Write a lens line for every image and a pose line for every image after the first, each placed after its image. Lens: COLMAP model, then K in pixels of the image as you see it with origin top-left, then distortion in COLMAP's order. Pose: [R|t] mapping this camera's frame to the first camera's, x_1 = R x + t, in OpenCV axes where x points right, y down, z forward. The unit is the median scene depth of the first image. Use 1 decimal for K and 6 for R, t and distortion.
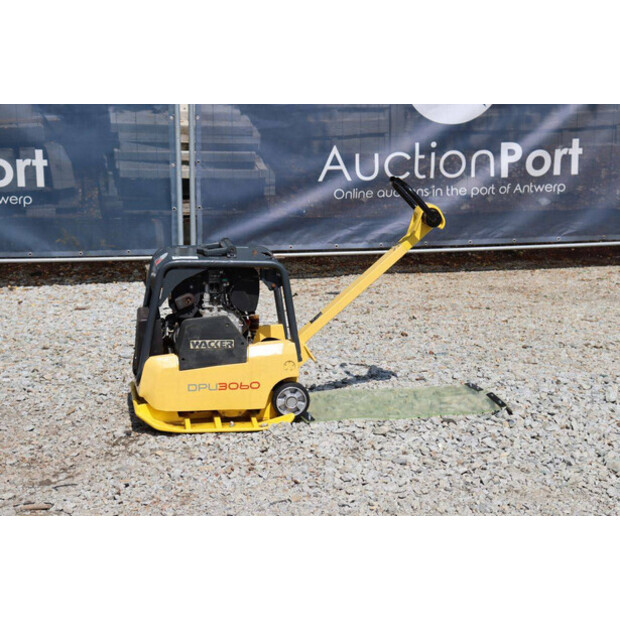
lens RADIAL K [[1470.1, 0, 304.4], [0, 1470.1, 312.9], [0, 0, 1]] dist [0.427909, 0.000000]
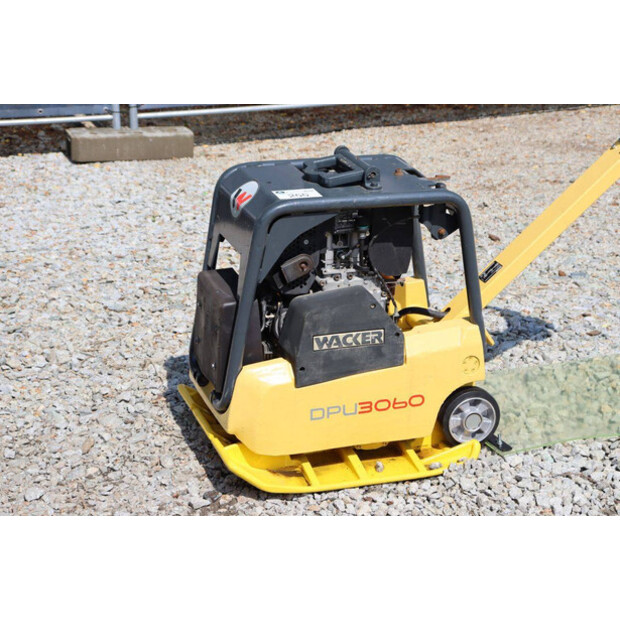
lens RADIAL K [[1470.1, 0, 311.4], [0, 1470.1, 313.3], [0, 0, 1]] dist [0.427909, 0.000000]
pose [[0.986851, -0.058731, 0.150582, -0.162200], [0.035766, 0.987899, 0.150917, -0.076694], [-0.157623, -0.143547, 0.977010, 0.425851]]
